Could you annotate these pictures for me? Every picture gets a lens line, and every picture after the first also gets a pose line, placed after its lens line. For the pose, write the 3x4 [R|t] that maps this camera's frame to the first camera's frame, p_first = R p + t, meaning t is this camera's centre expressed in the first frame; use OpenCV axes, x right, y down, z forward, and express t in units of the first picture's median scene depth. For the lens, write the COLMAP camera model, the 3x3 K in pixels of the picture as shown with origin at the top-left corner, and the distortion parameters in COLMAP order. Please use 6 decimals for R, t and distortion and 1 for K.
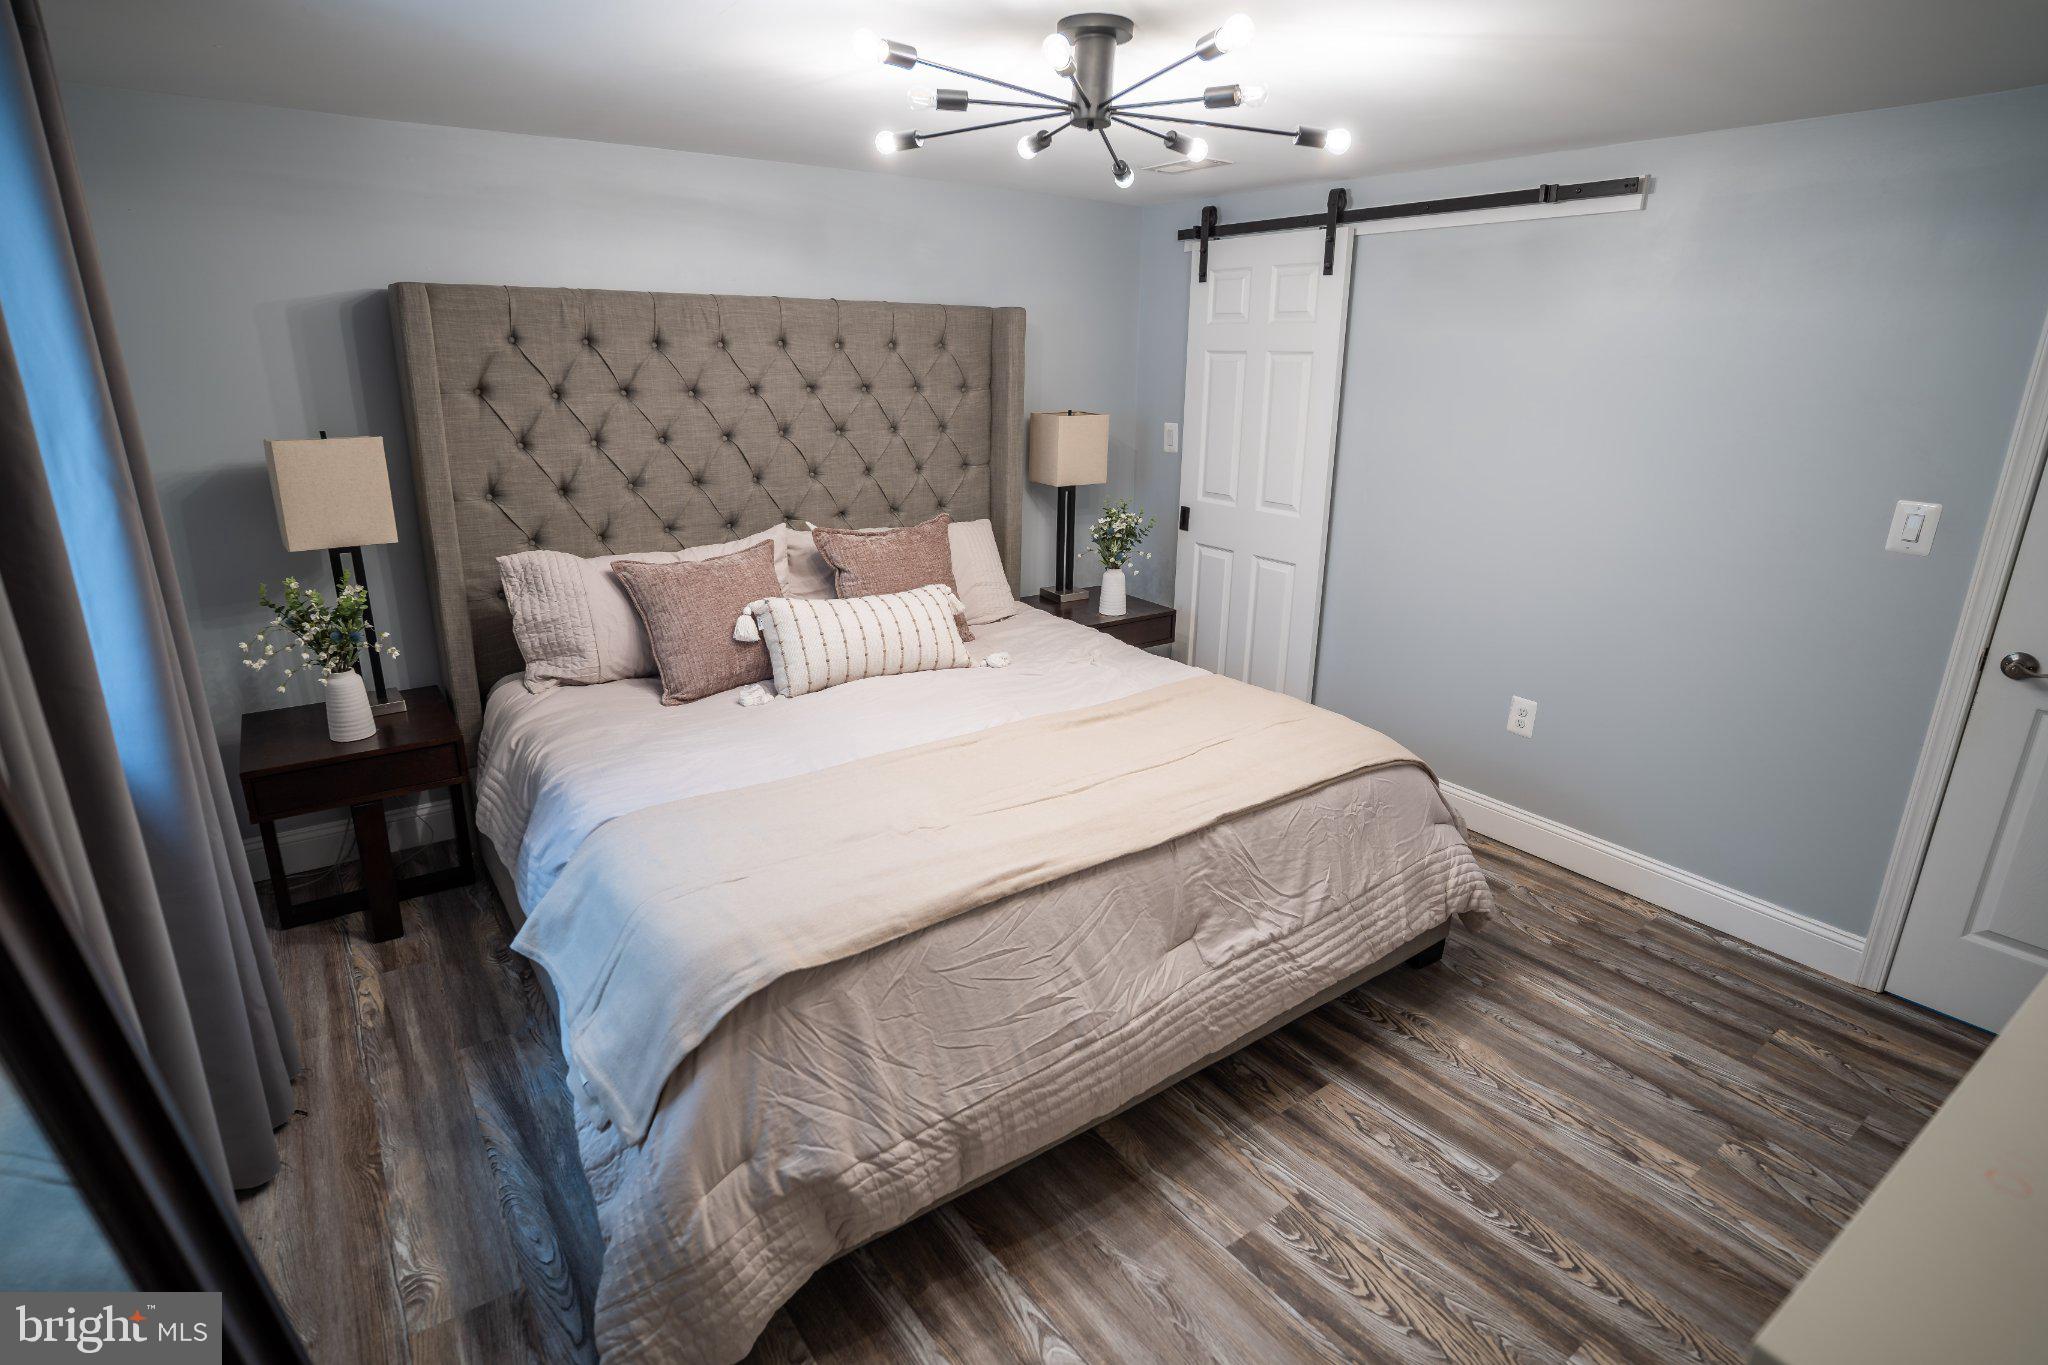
lens RADIAL K [[1043.6, 0, 1024.0], [0, 1043.6, 682.5], [0, 0, 1]] dist [-0.094866, 0.038450]
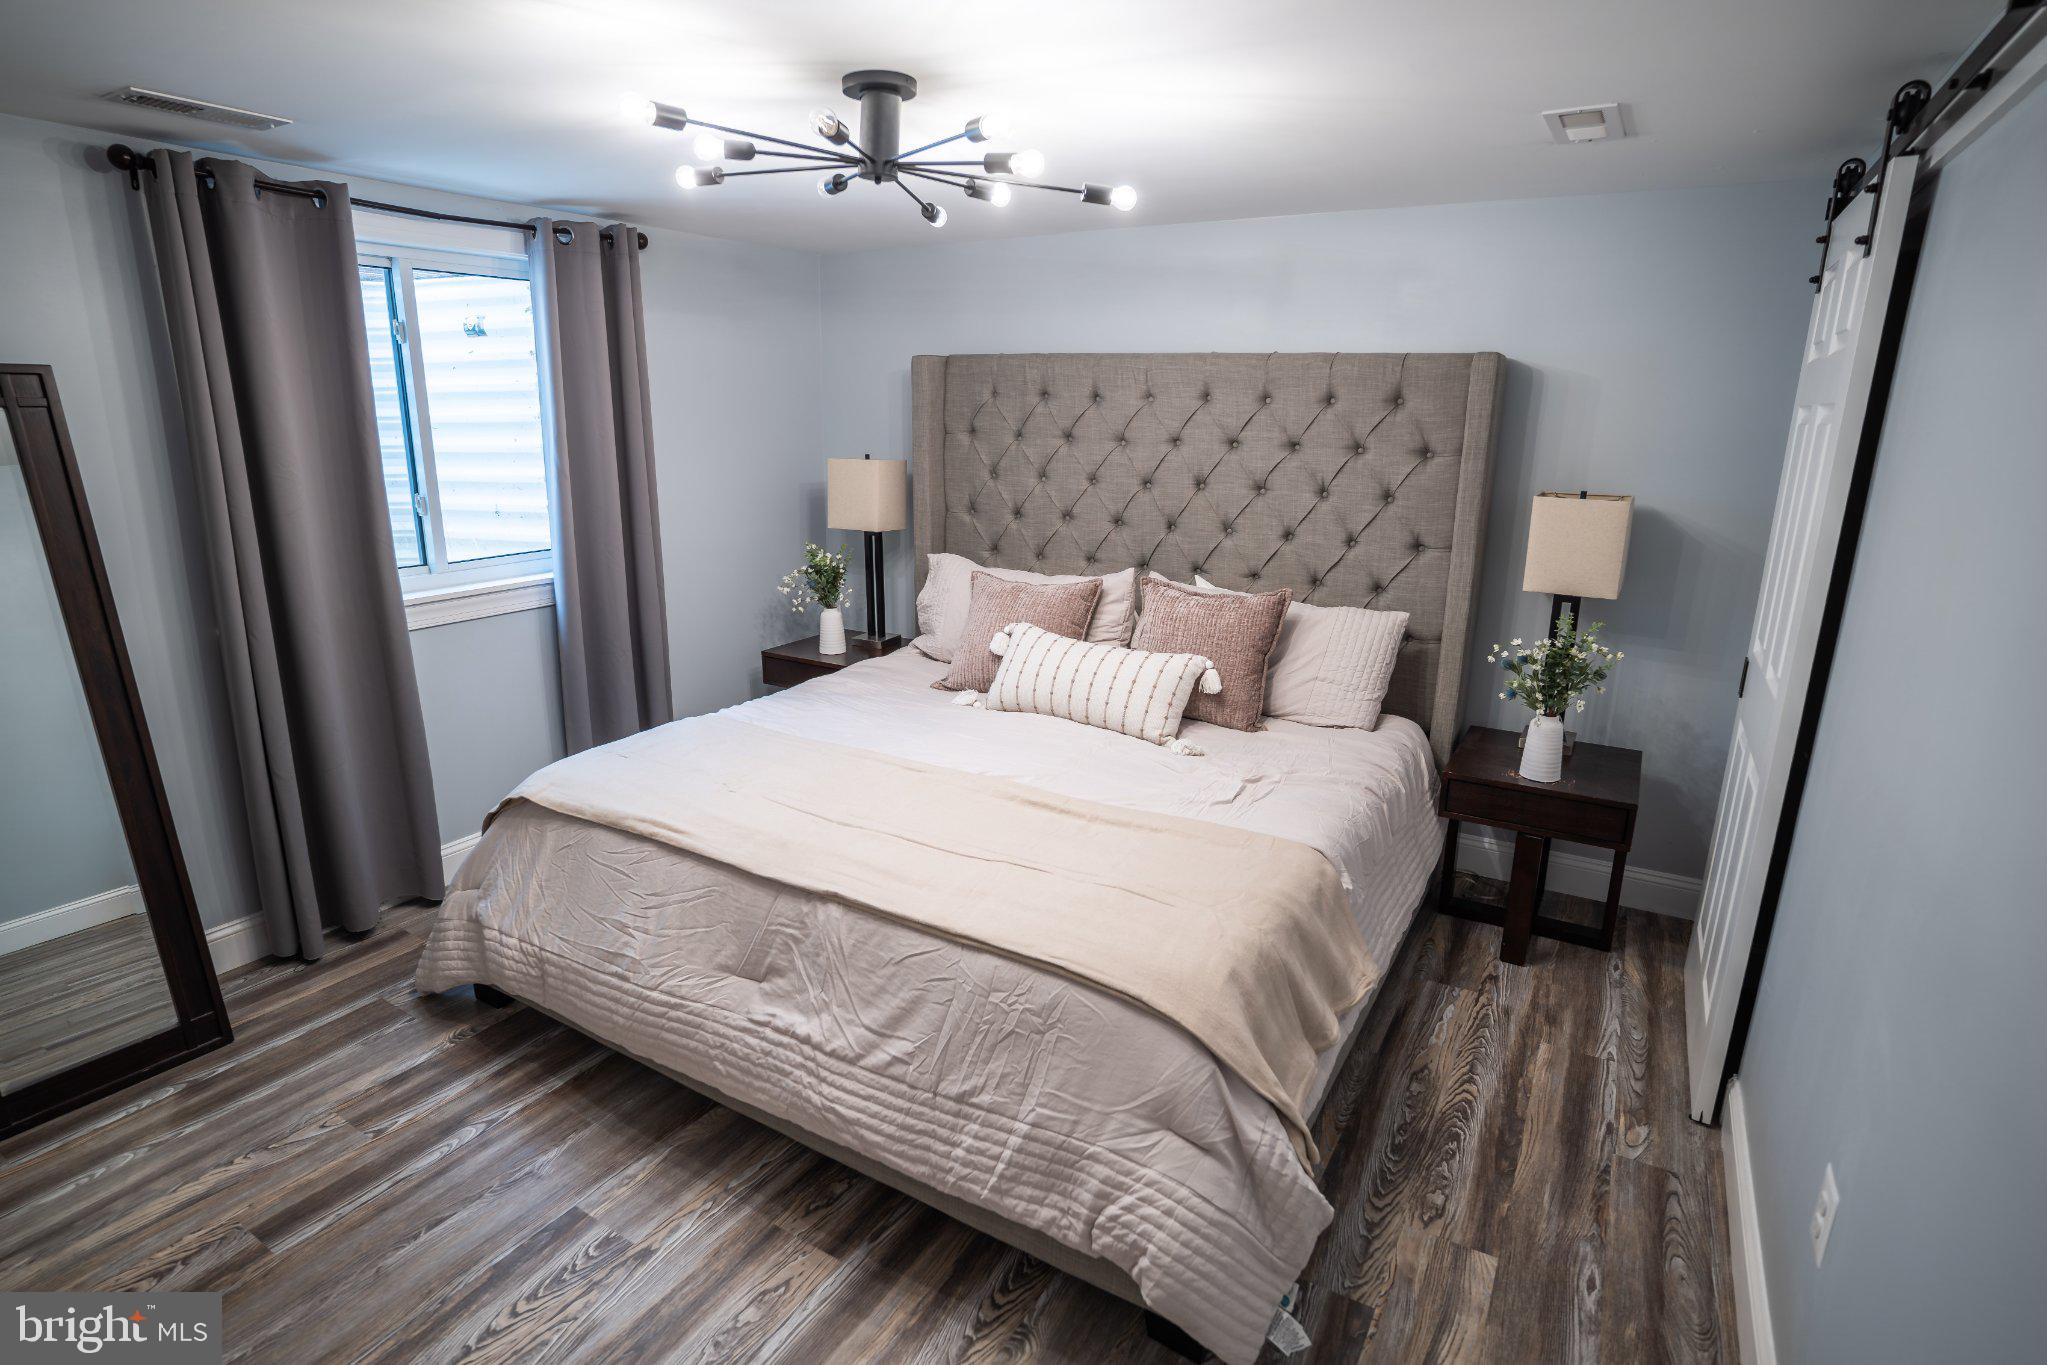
lens RADIAL K [[1043.1, 0, 1023.5], [0, 1043.1, 682.5], [0, 0, 1]] dist [-0.094866, 0.038450]
pose [[0.386581, 0.228729, -0.893442, 1.026066], [-0.282705, 0.951510, 0.121272, -0.207503], [0.877857, 0.205699, 0.432498, 0.702269]]
